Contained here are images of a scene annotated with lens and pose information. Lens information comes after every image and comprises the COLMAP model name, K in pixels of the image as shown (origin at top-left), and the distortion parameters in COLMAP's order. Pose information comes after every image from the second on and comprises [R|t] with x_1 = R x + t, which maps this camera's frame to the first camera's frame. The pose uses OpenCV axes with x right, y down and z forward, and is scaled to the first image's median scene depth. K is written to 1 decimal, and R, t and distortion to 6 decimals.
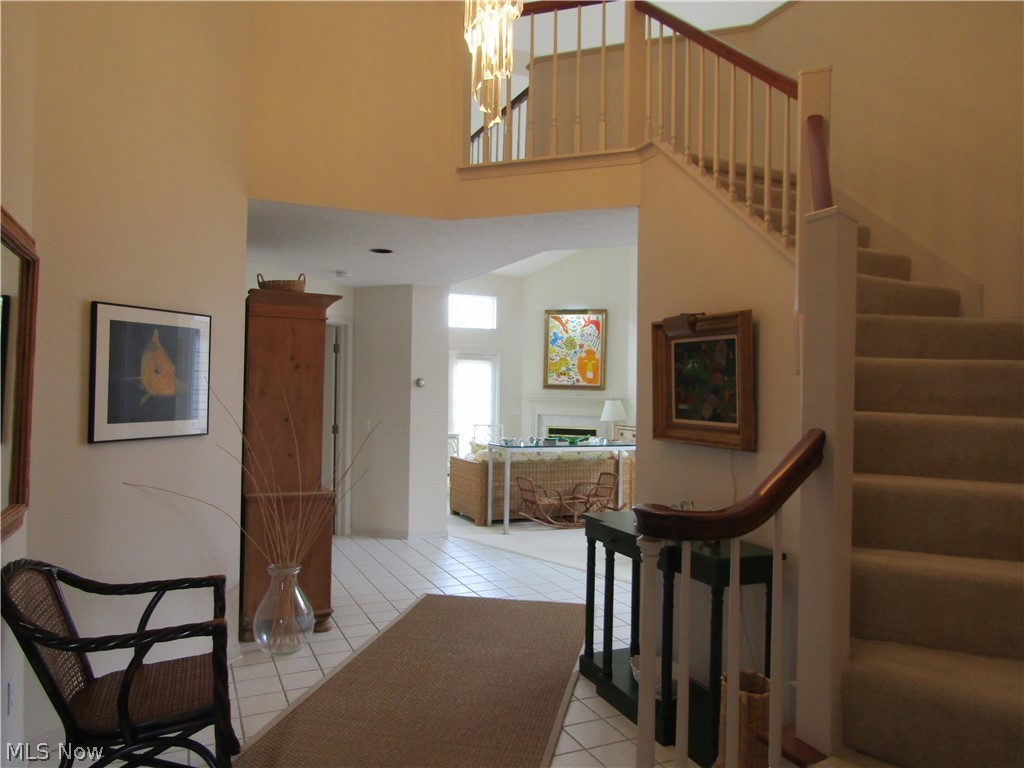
lens RADIAL K [[713.9, 0, 512.0], [0, 713.9, 384.0], [0, 0, 1]] dist [0.003745, -0.000561]
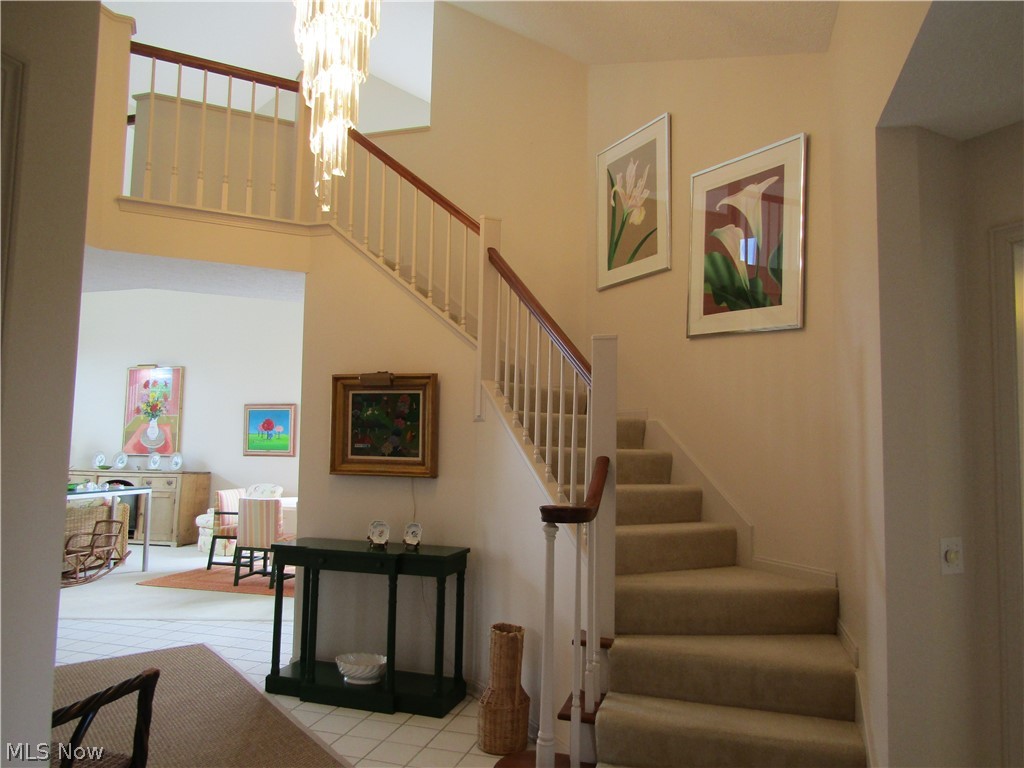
lens RADIAL K [[713.9, 0, 512.0], [0, 713.9, 384.0], [0, 0, 1]] dist [0.003745, -0.000561]
pose [[0.677941, 0.050933, 0.733349, -0.199615], [-0.010179, 0.998152, -0.059914, -0.001191], [-0.735045, 0.033153, 0.677207, -0.011715]]
